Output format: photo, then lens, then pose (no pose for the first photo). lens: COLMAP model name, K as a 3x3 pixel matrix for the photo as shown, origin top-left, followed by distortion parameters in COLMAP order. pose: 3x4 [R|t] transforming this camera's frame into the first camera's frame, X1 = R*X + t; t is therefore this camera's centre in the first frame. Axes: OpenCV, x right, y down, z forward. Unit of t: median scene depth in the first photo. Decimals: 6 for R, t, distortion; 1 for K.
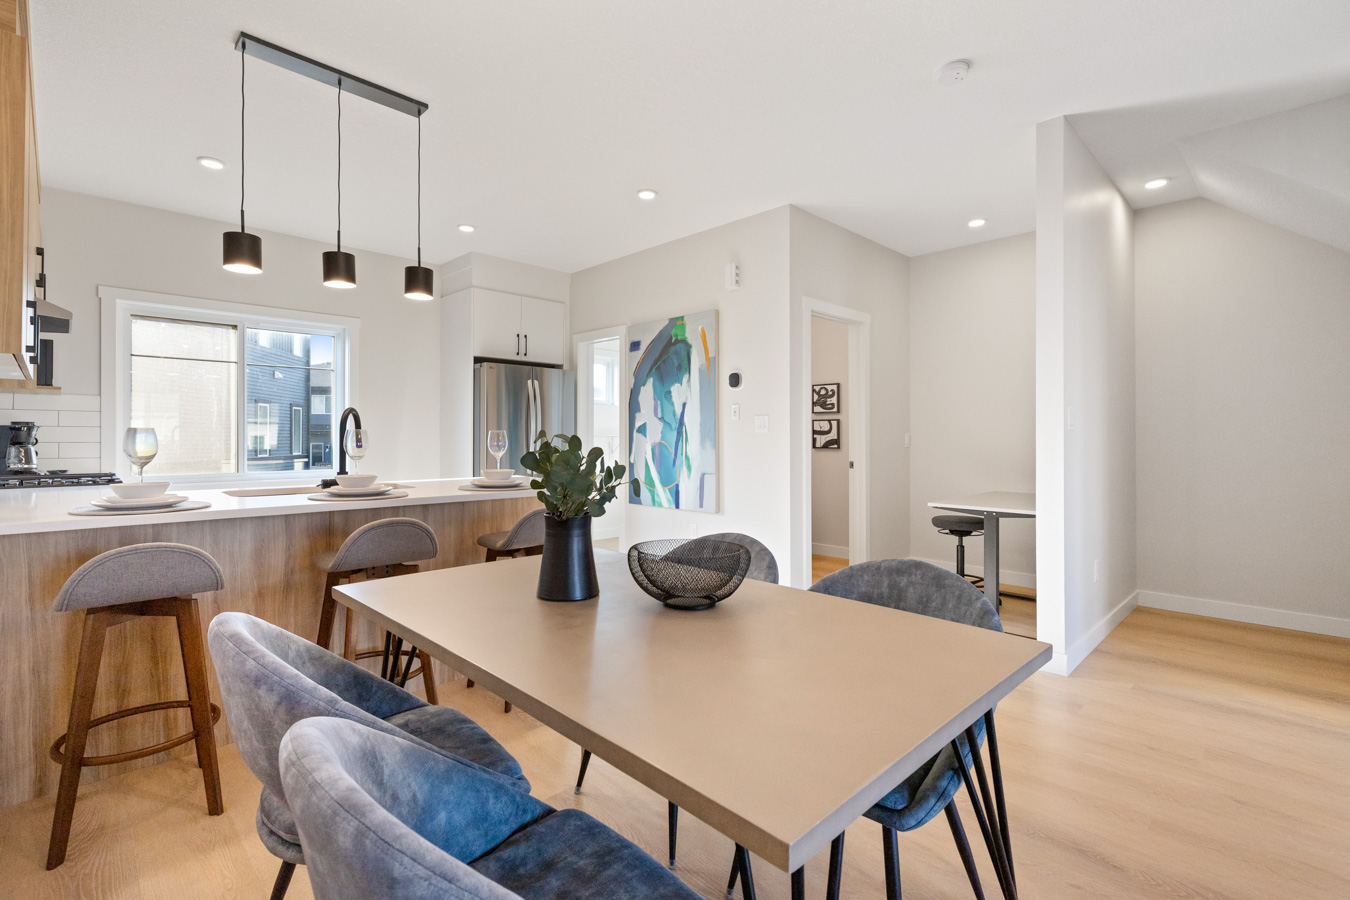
lens RADIAL K [[621.9, 0, 673.6], [0, 621.9, 438.1], [0, 0, 1]] dist [0.000351, 0.000521]
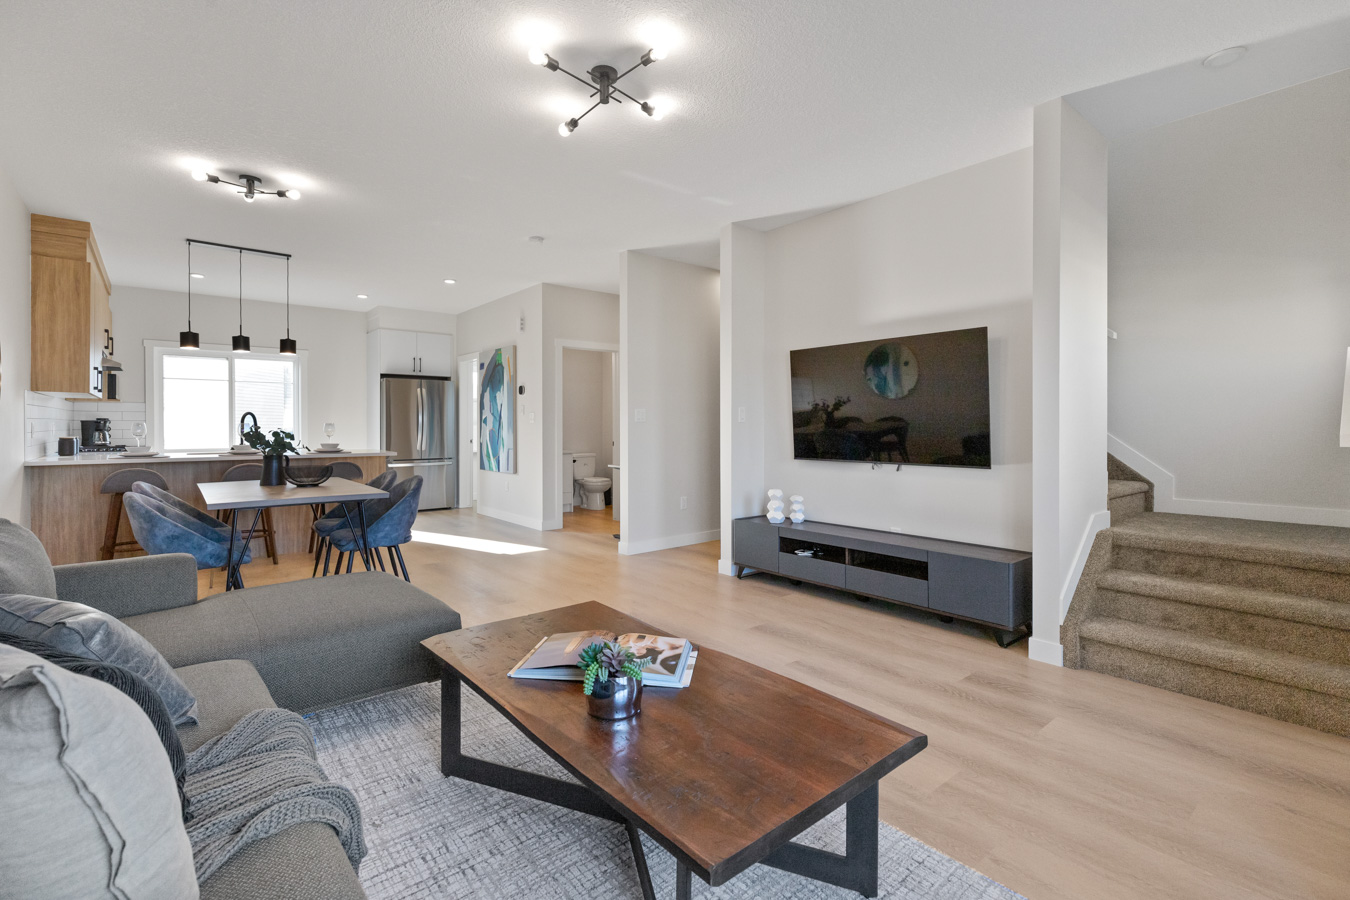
lens RADIAL K [[621.9, 0, 693.6], [0, 621.9, 421.6], [0, 0, 1]] dist [0.000351, 0.000521]
pose [[0.997494, -0.002238, -0.070719, 0.624996], [0.001666, 0.999965, -0.008153, 0.001176], [0.070735, 0.008015, 0.997463, -0.535171]]
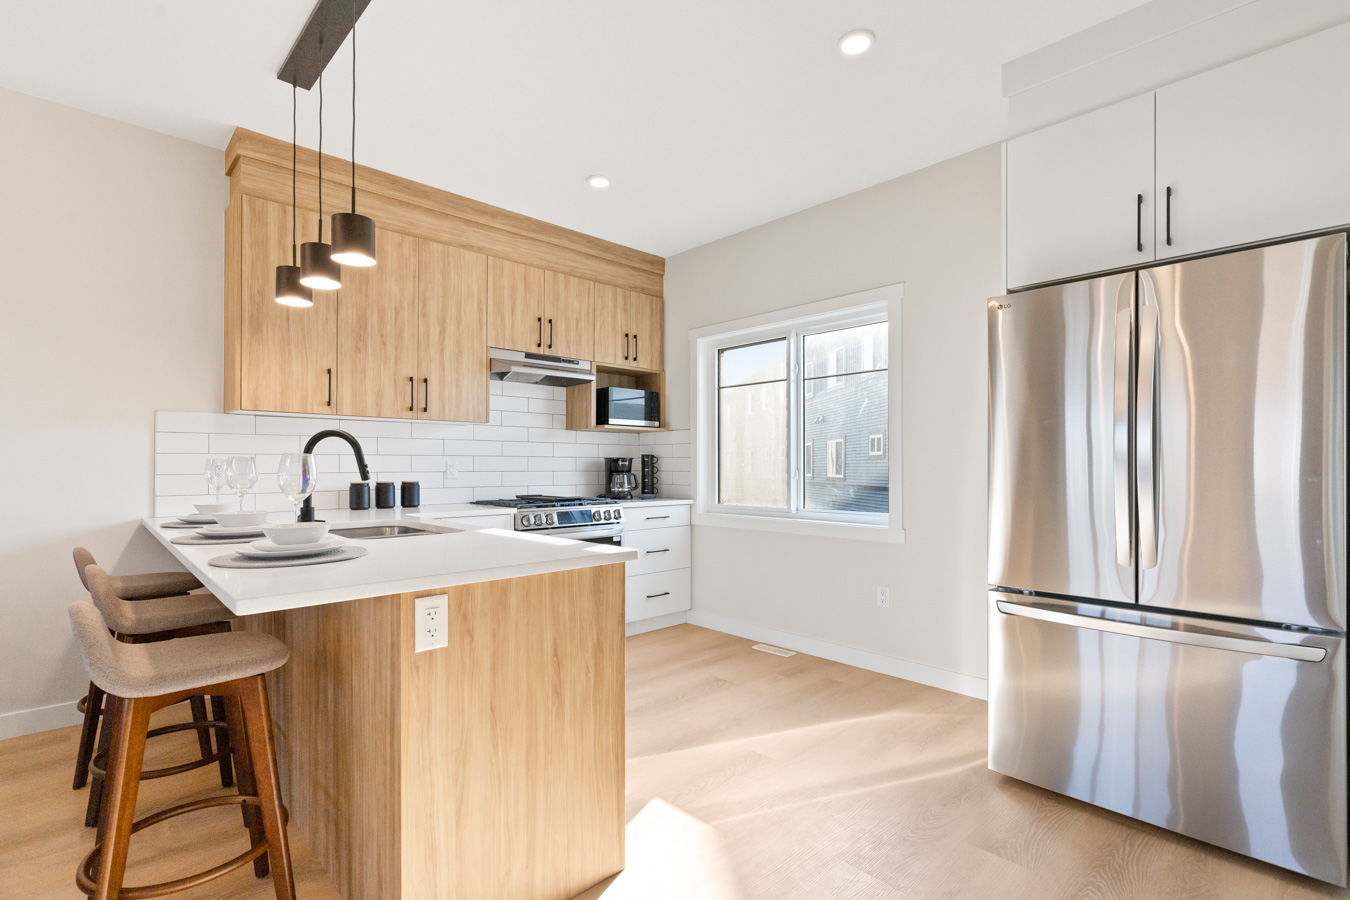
lens RADIAL K [[621.9, 0, 649.4], [0, 621.9, 468.1], [0, 0, 1]] dist [0.000351, 0.000521]
pose [[-0.024341, 0.006601, -0.999682, 0.164784], [-0.007963, 0.999945, 0.006797, -0.001976], [0.999672, 0.008126, -0.024287, 0.823826]]
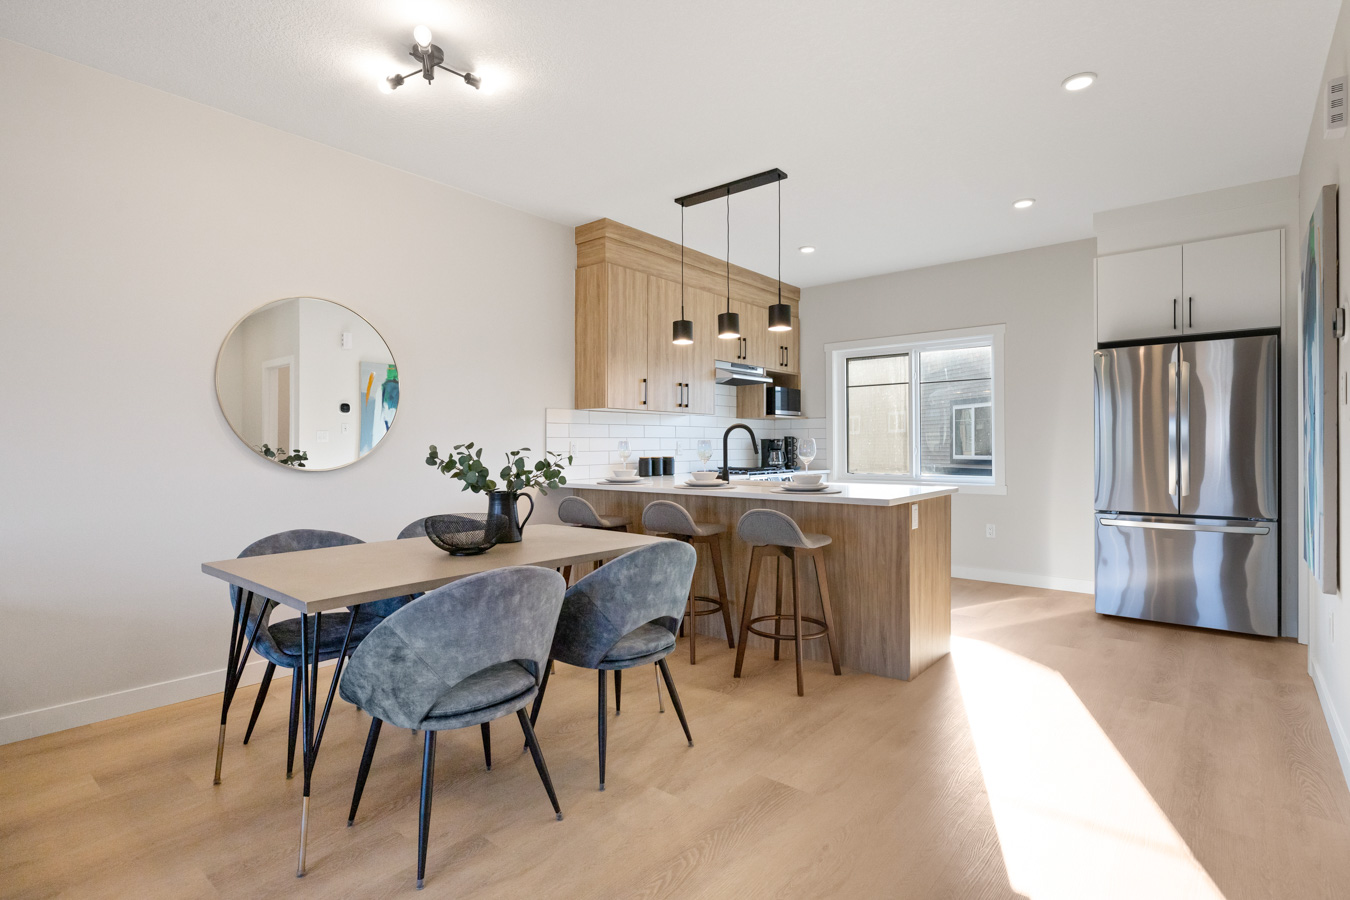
lens RADIAL K [[650.6, 0, 674.2], [0, 650.6, 445.9], [0, 0, 1]] dist [0.026407, 0.000056]
pose [[0.098094, 0.004207, -0.995168, 0.521662], [-0.003770, 0.999985, 0.003855, -0.000807], [0.995170, 0.003374, 0.098108, 0.414618]]
